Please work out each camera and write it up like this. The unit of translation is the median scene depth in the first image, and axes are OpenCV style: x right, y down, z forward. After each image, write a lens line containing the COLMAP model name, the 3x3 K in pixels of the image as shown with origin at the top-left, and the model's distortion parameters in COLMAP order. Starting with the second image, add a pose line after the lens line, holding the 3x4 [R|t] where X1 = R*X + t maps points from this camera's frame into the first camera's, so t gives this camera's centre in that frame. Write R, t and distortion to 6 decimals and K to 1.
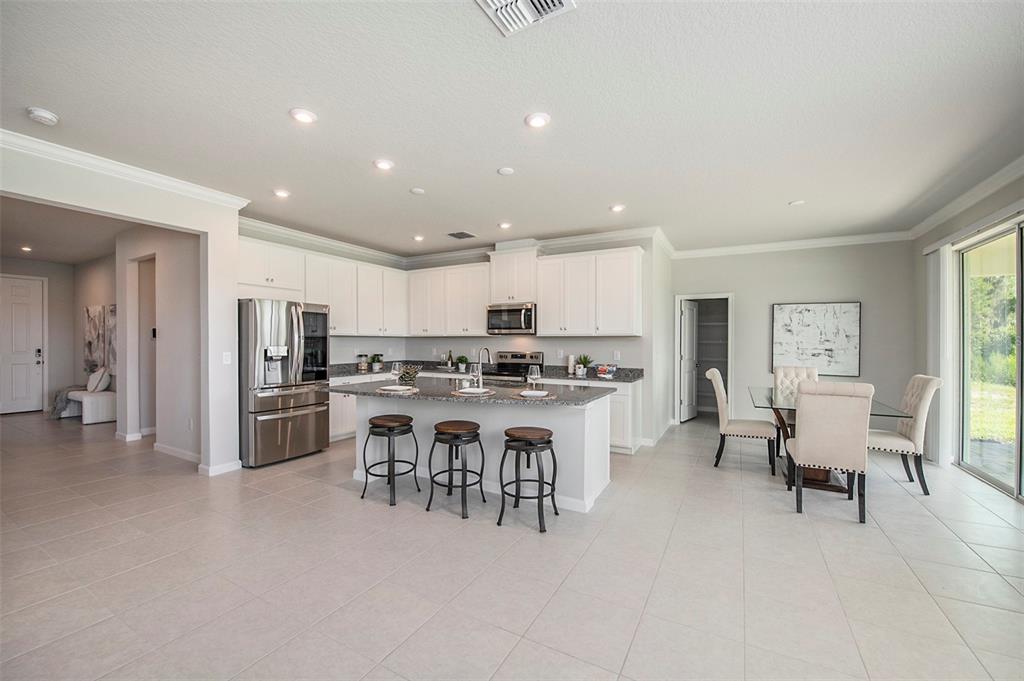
lens RADIAL K [[421.4, 0, 518.4], [0, 421.4, 343.8], [0, 0, 1]] dist [-0.001226, -0.001192]
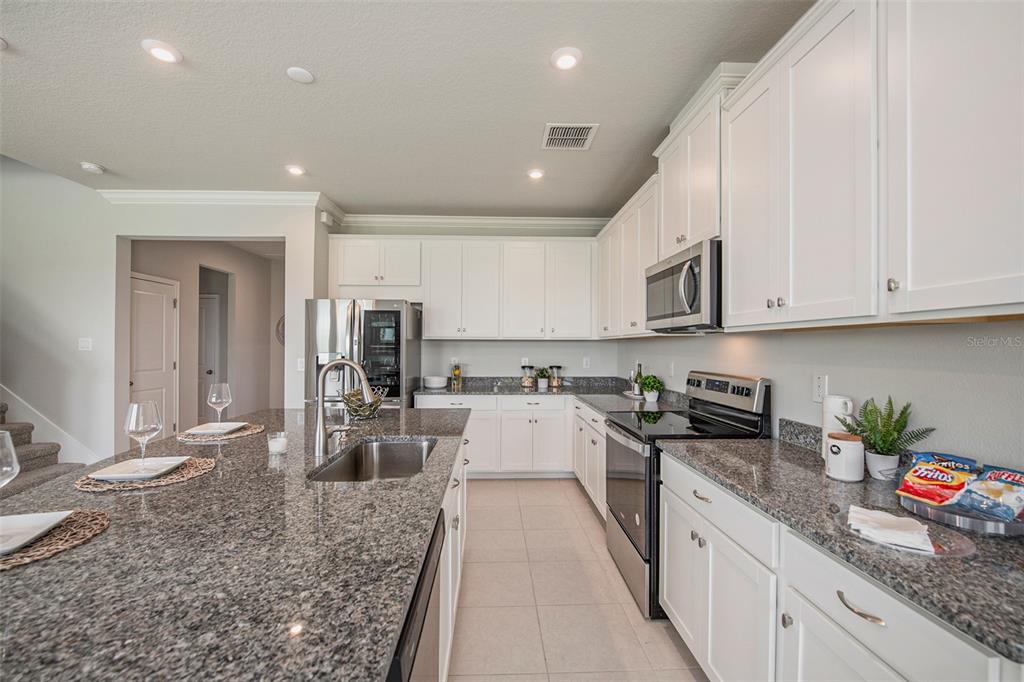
lens RADIAL K [[417.4, 0, 510.6], [0, 417.4, 349.8], [0, 0, 1]] dist [-0.001081, -0.000030]
pose [[0.510441, 0.003555, -0.859905, 0.238730], [-0.003466, 0.999992, 0.002076, -0.003110], [0.859906, 0.001921, 0.510449, 0.631612]]
